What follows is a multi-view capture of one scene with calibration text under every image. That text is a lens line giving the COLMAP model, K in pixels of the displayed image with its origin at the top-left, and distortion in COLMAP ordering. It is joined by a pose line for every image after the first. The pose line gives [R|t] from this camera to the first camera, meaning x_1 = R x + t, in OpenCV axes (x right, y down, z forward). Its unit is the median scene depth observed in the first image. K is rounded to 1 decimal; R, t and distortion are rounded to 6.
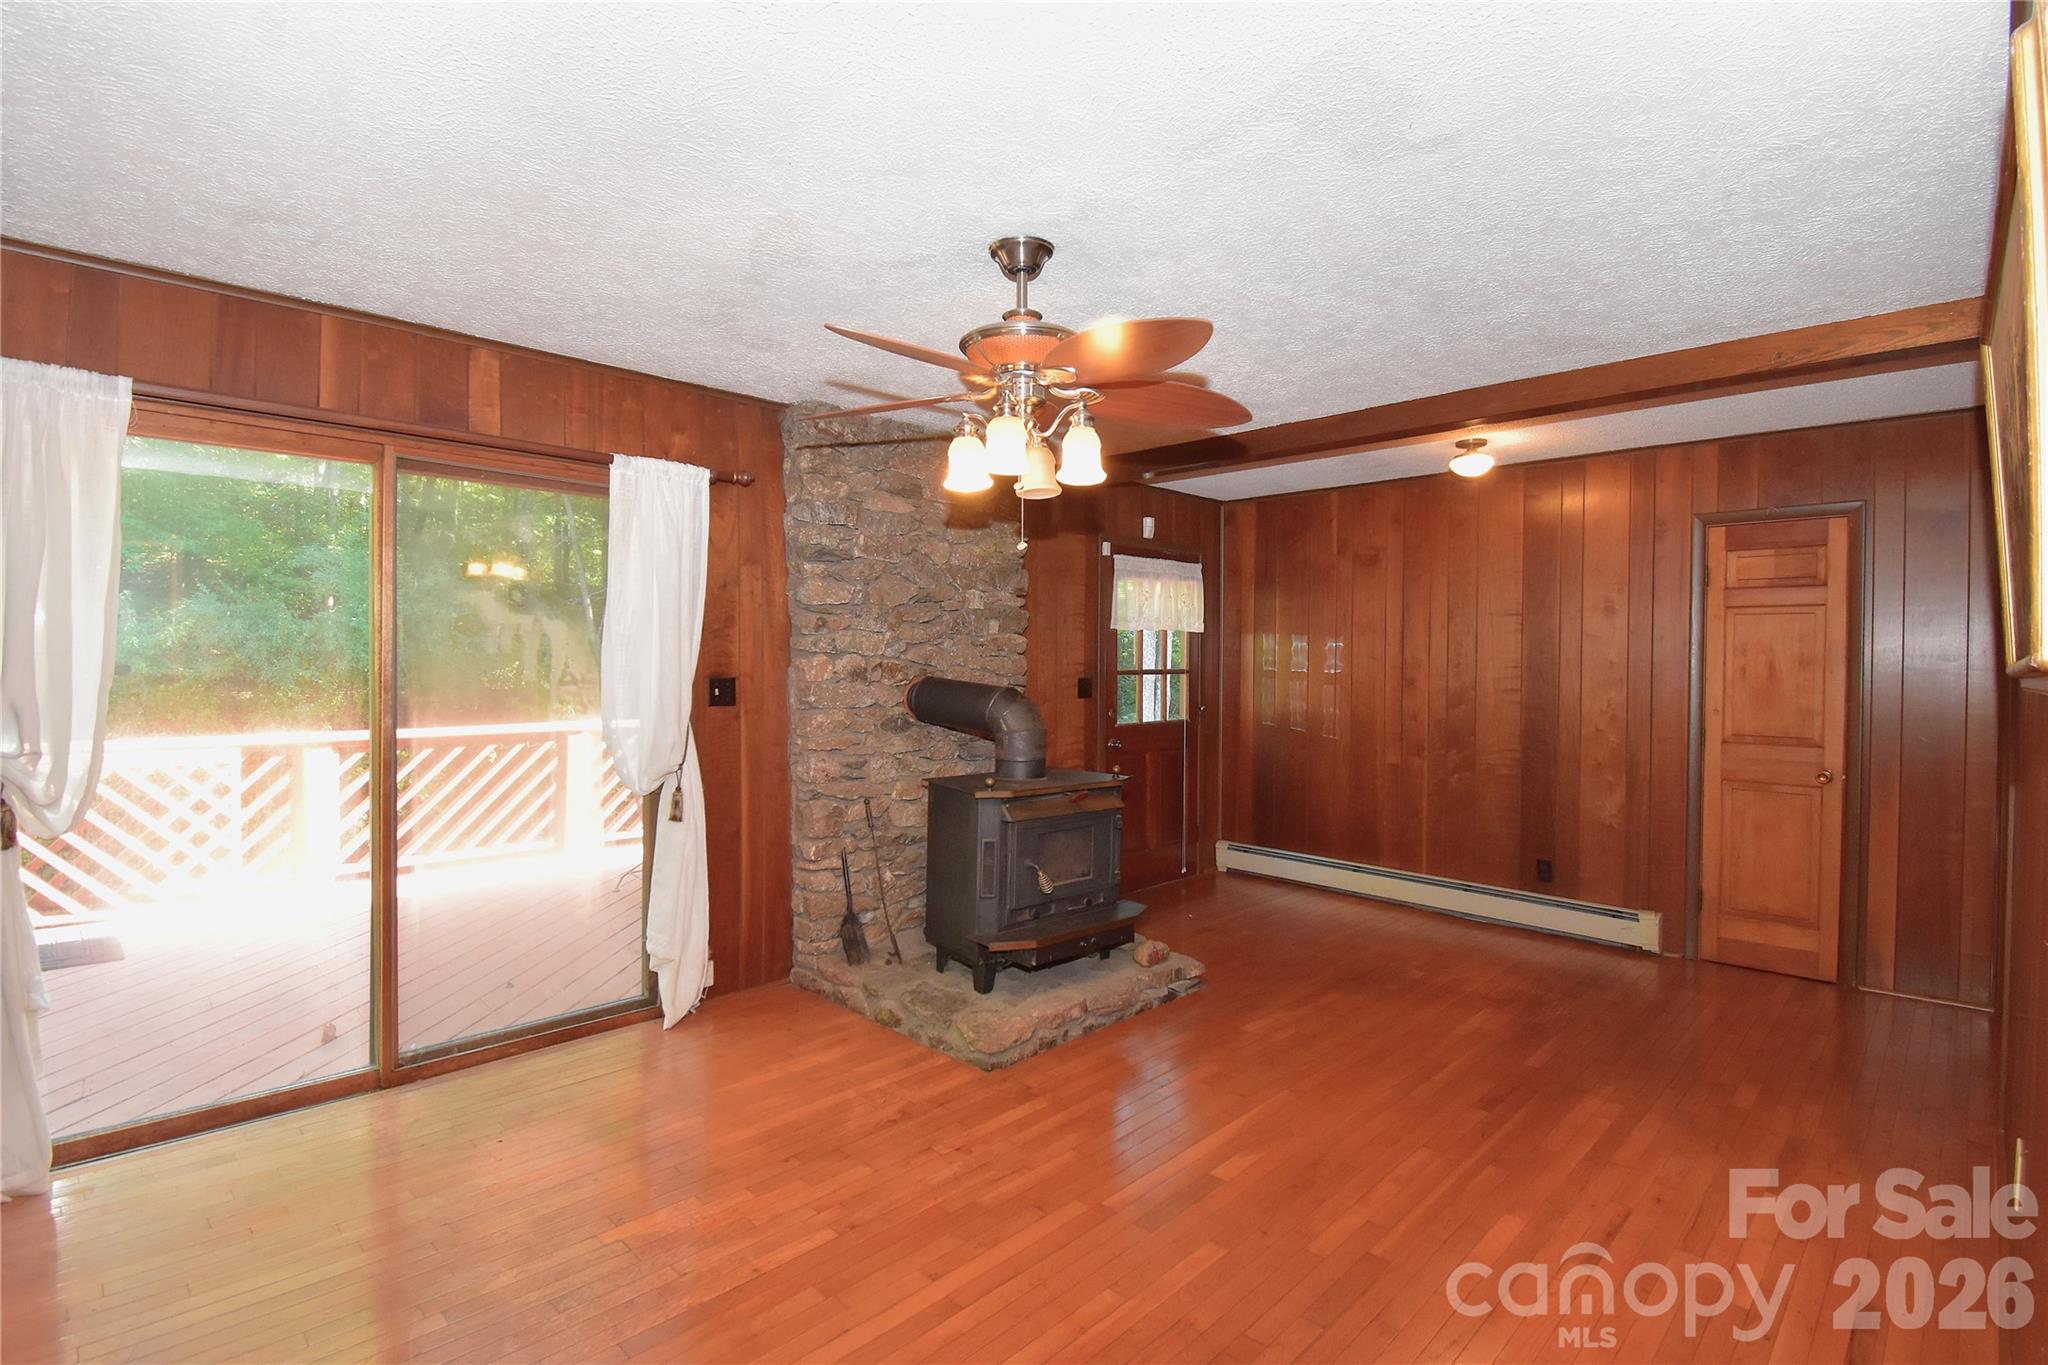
lens RADIAL K [[950.9, 0, 1019.4], [0, 950.9, 679.3], [0, 0, 1]] dist [0.014079, -0.000286]
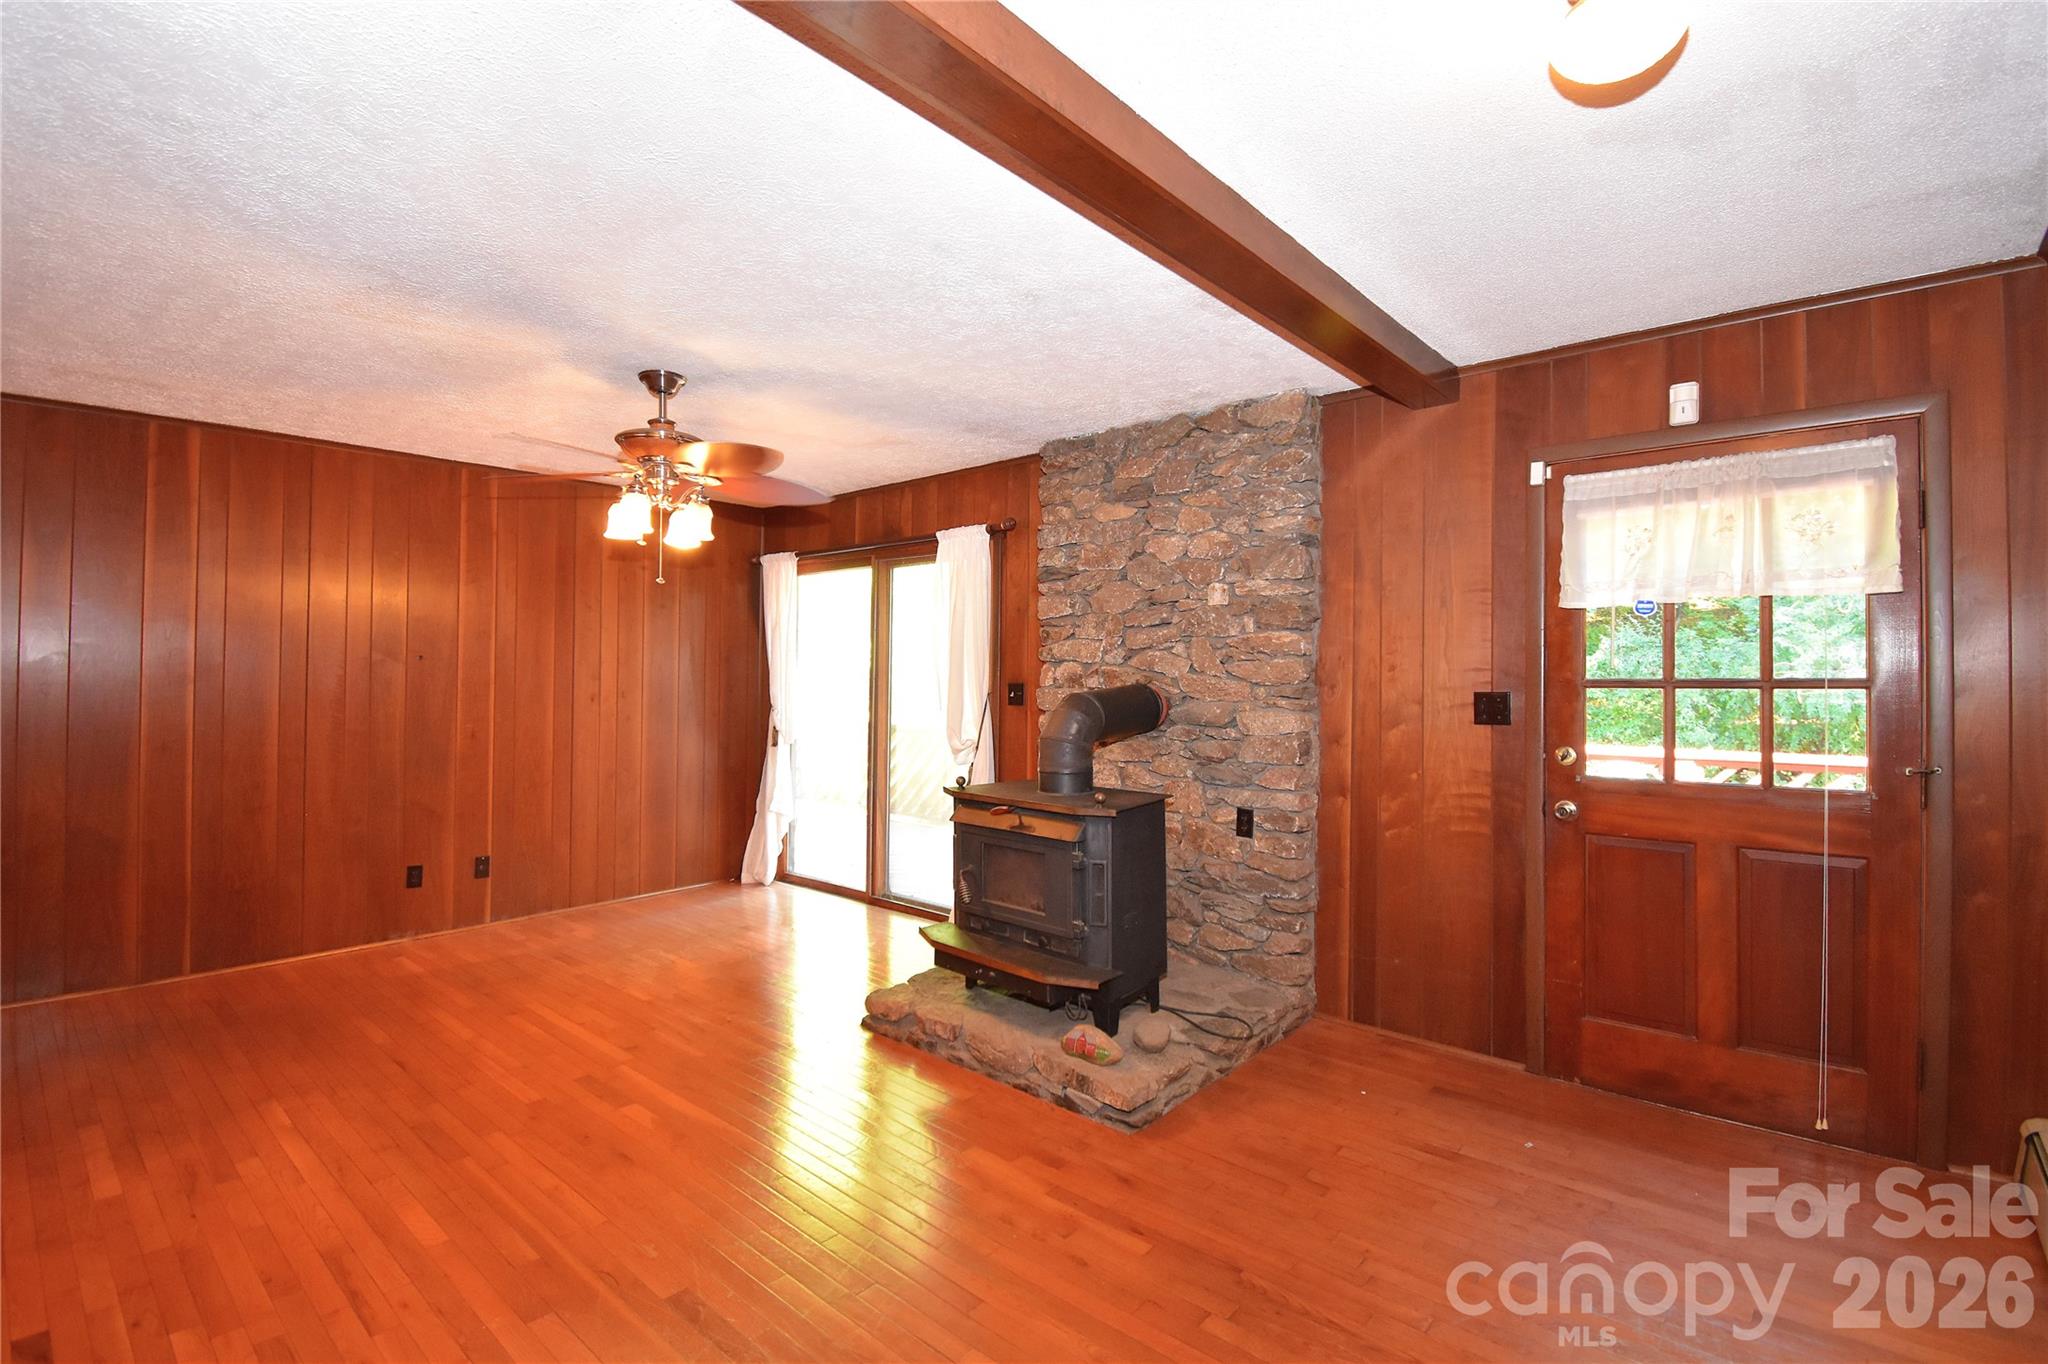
lens RADIAL K [[923.9, 0, 1031.9], [0, 923.9, 665.2], [0, 0, 1]] dist [-0.000592, -0.000213]
pose [[0.081717, -0.019776, -0.996459, 0.821005], [-0.020033, 0.999569, -0.021480, 0.000406], [0.996454, 0.021717, 0.081286, 0.828723]]
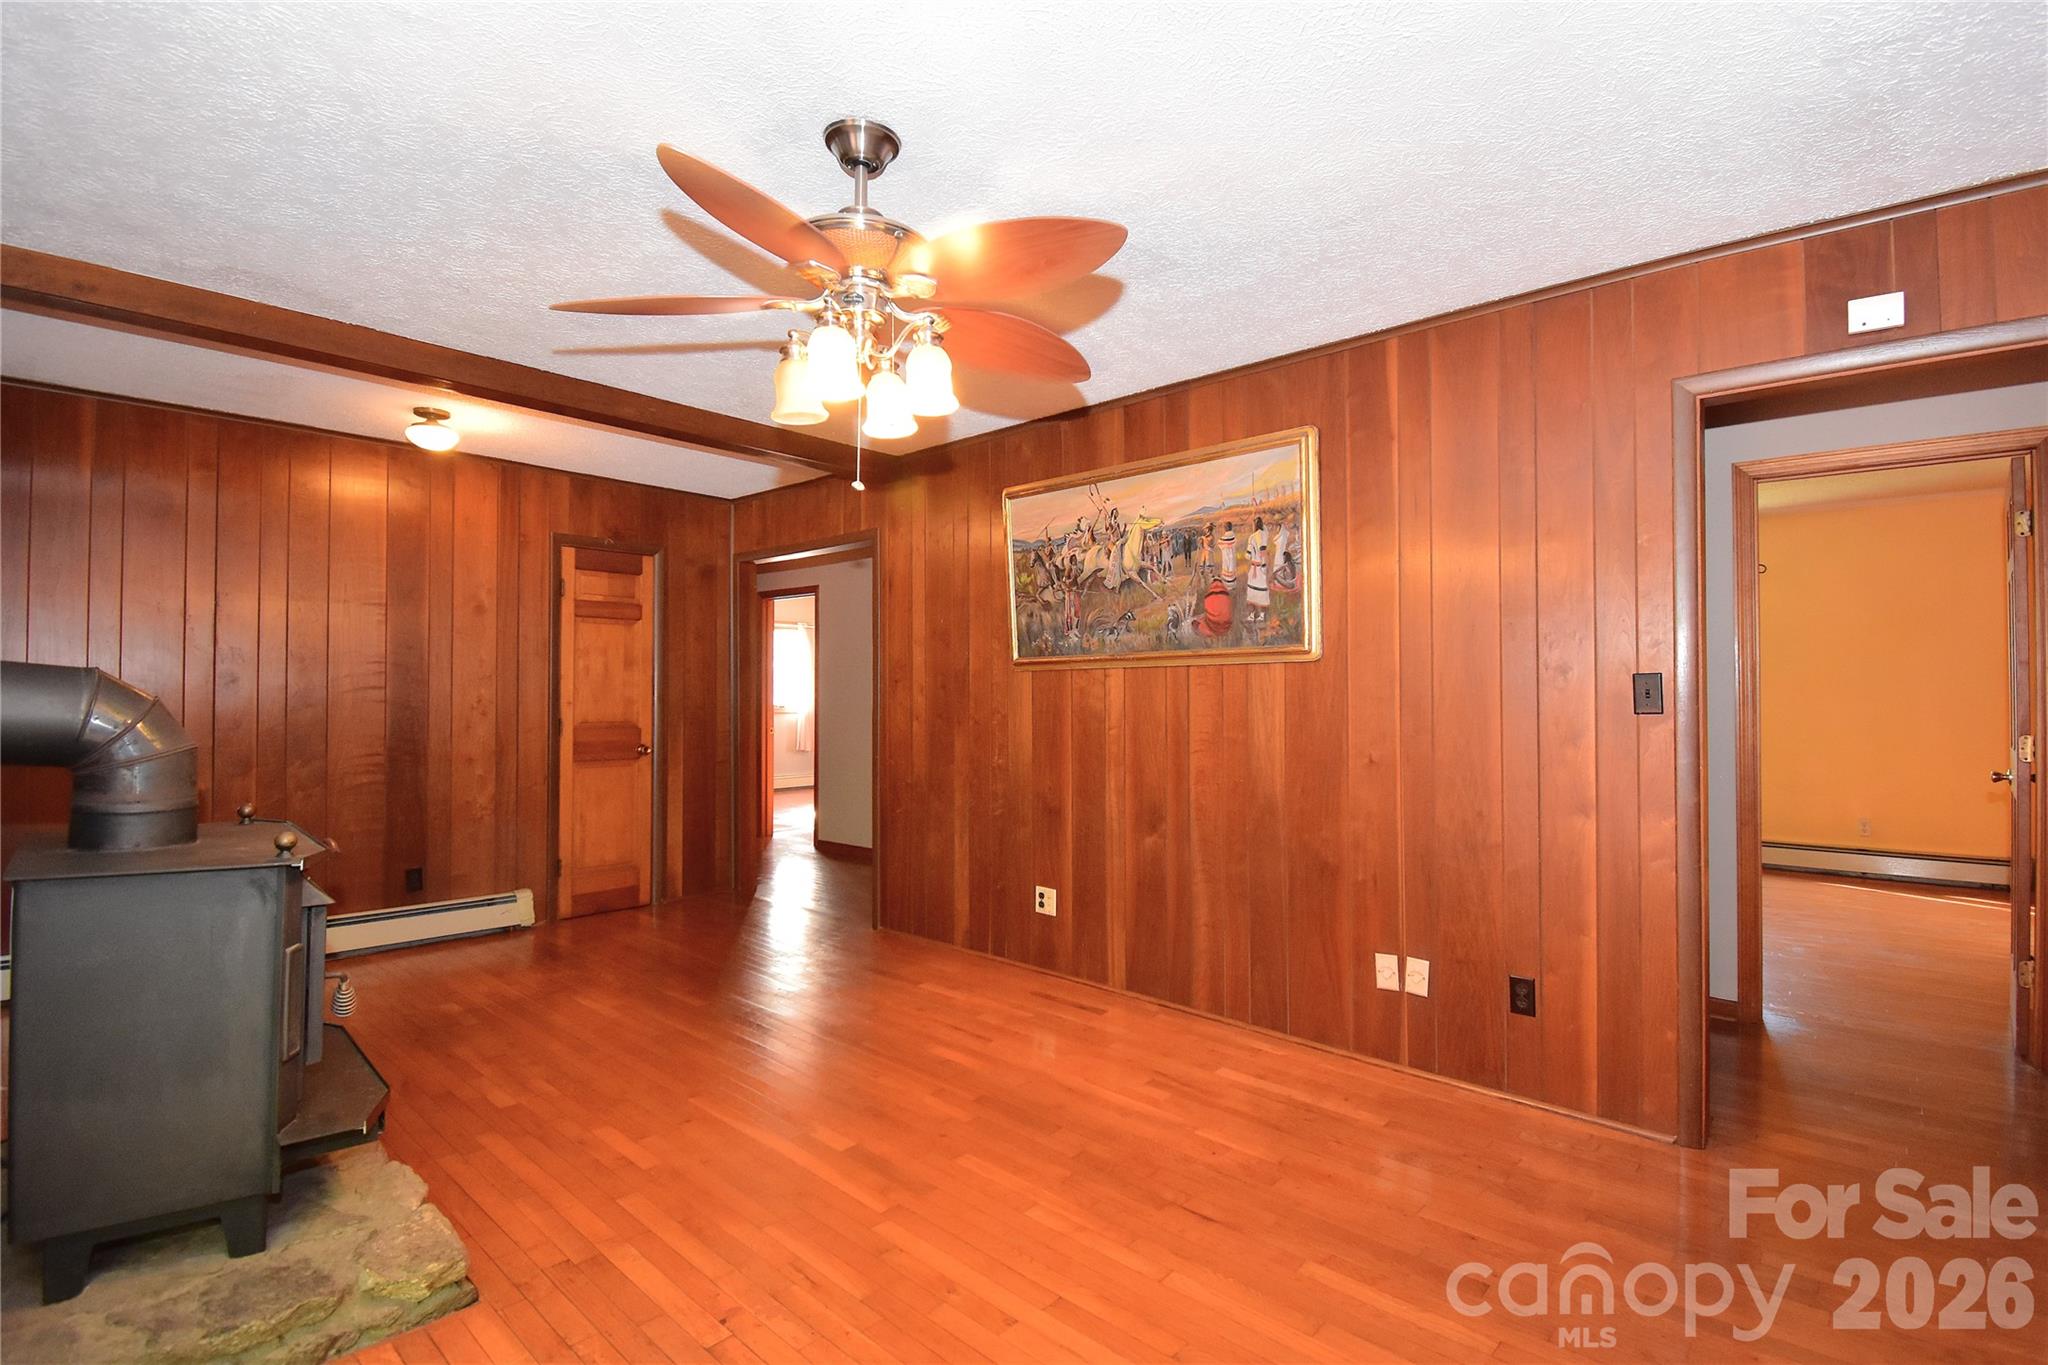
lens RADIAL K [[950.9, 0, 1019.4], [0, 950.9, 679.3], [0, 0, 1]] dist [0.014079, -0.000286]
pose [[-0.030480, 0.013699, 0.999442, -0.481009], [0.013491, 0.999821, -0.013293, 0.028034], [-0.999444, 0.013078, -0.030659, 0.505092]]
